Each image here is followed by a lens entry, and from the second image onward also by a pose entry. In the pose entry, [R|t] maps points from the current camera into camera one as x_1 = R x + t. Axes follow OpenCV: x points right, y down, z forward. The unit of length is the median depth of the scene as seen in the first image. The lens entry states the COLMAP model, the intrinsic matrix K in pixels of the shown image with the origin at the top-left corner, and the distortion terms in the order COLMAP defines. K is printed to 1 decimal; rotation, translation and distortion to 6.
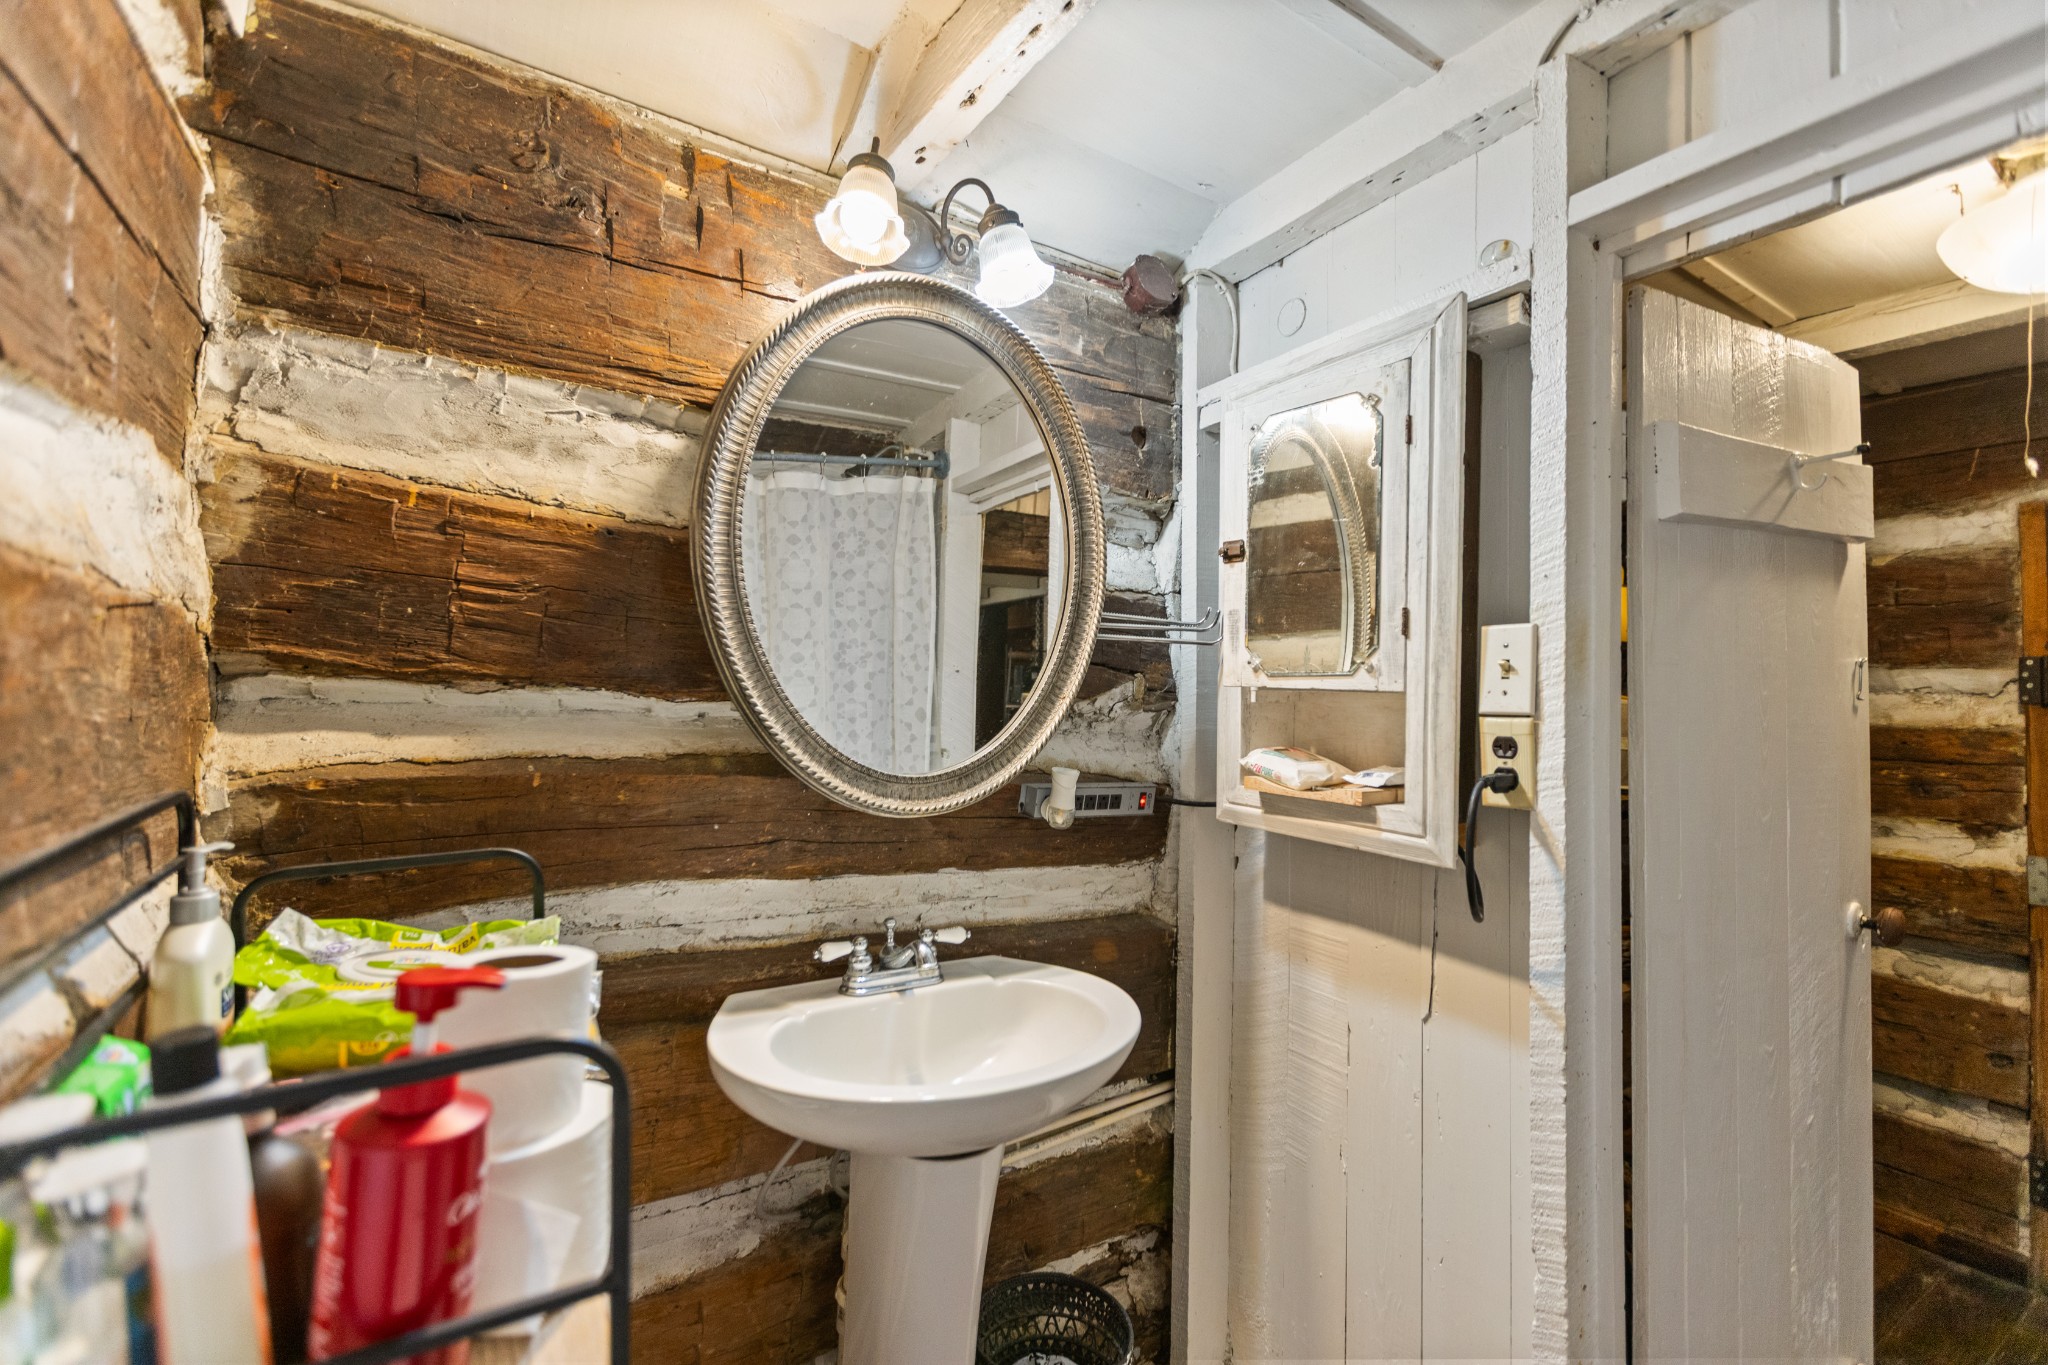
lens RADIAL K [[905.0, 0, 1022.8], [0, 905.0, 682.3], [0, 0, 1]] dist [0.003376, -0.002291]
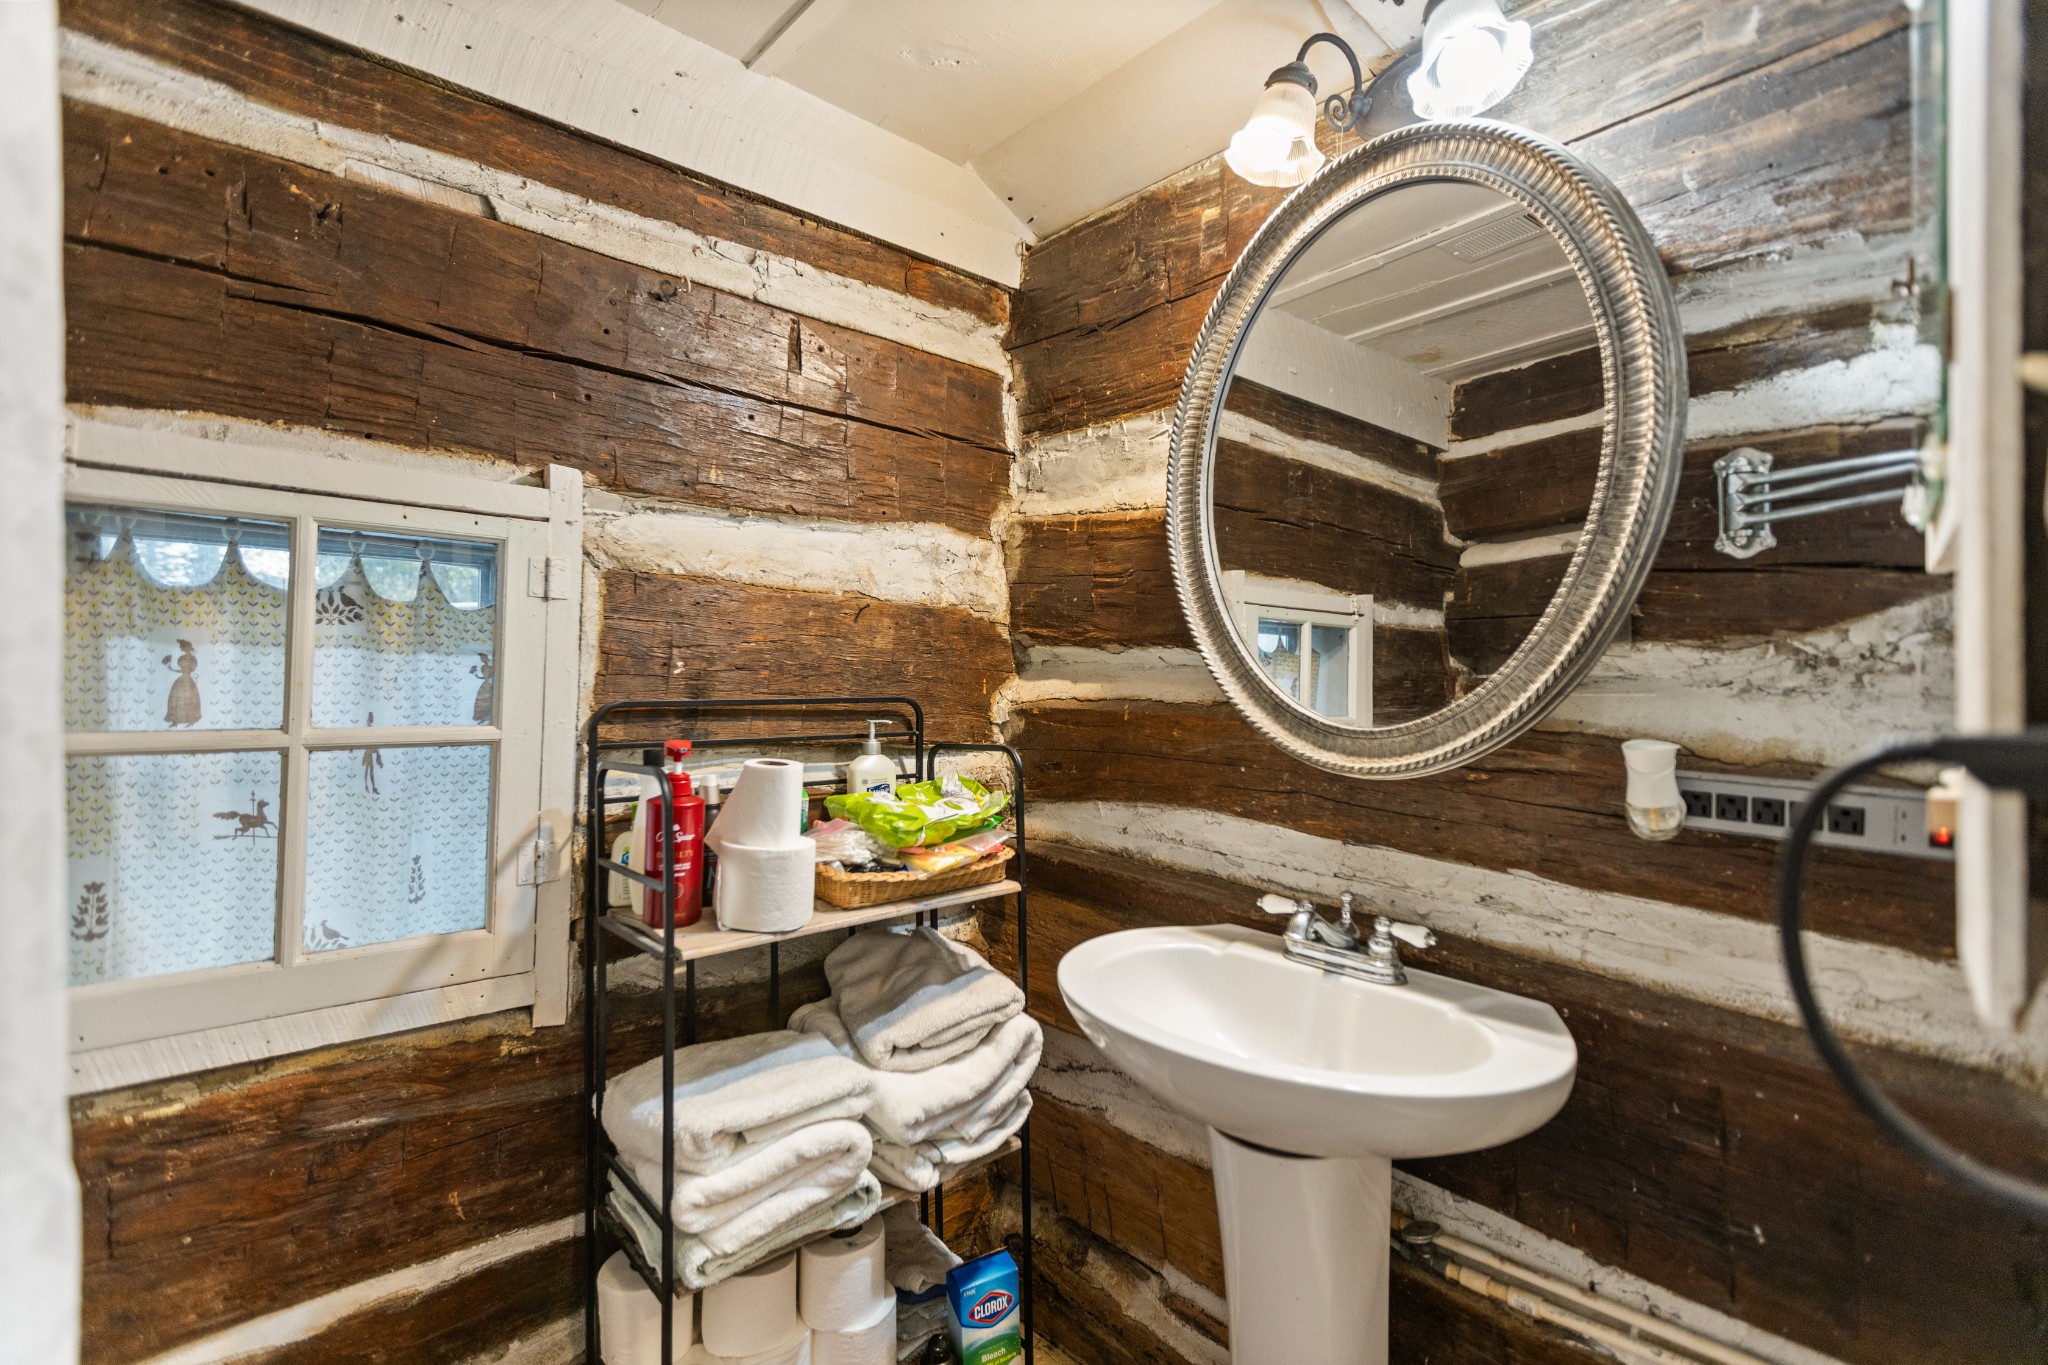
lens RADIAL K [[905.0, 0, 1023.0], [0, 905.0, 674.7], [0, 0, 1]] dist [0.003376, -0.002291]
pose [[0.175673, -0.029824, -0.983997, 0.741961], [0.001066, 0.999546, -0.030105, 0.085979], [0.984448, 0.004239, 0.175625, 0.600076]]
